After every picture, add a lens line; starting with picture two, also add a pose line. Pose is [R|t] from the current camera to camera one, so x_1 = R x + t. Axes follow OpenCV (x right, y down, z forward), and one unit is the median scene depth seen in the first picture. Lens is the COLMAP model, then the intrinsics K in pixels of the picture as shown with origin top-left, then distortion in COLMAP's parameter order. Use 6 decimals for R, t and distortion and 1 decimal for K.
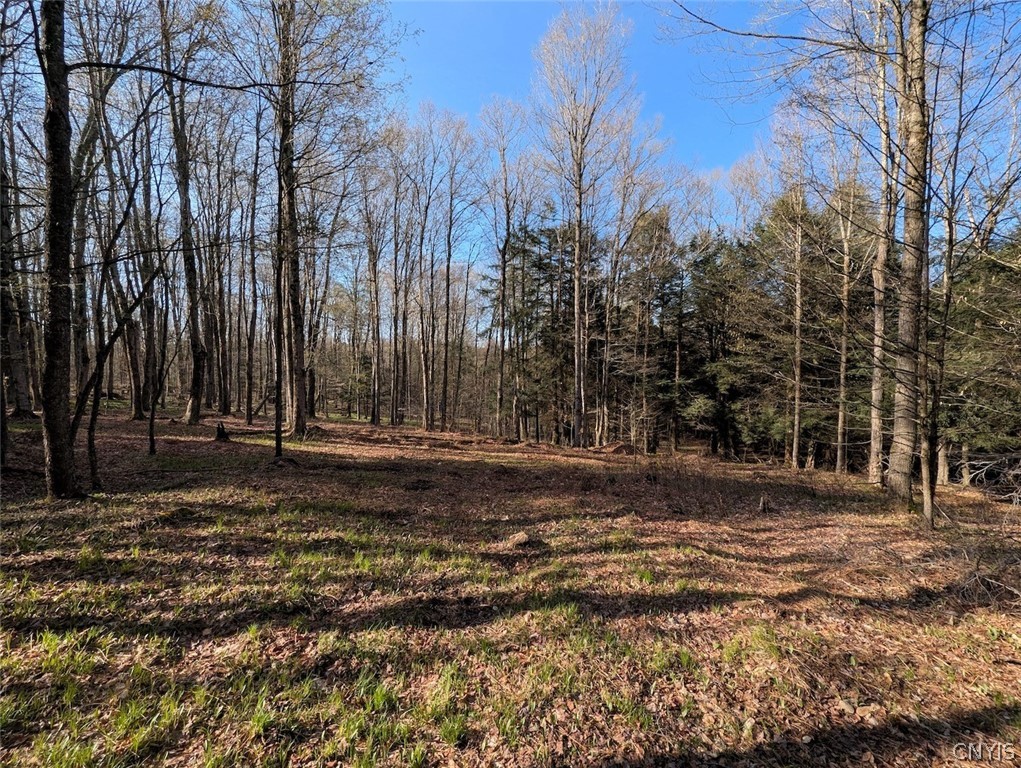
lens RADIAL K [[414.7, 0, 512.4], [0, 414.7, 383.6], [0, 0, 1]] dist [-0.001306, 0.000856]
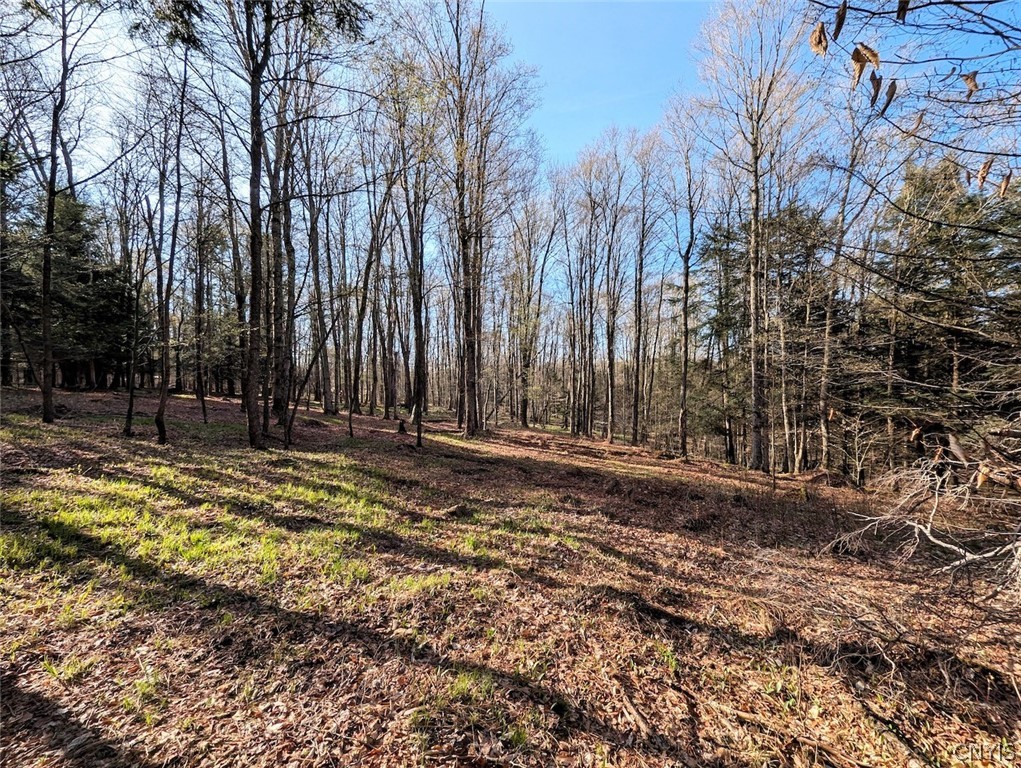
lens RADIAL K [[414.7, 0, 520.5], [0, 414.7, 387.7], [0, 0, 1]] dist [-0.001306, 0.000856]
pose [[0.854187, -0.008967, -0.519888, 0.643345], [-0.007691, 0.999524, -0.029876, 0.045332], [0.519908, 0.029519, 0.853712, 0.050806]]
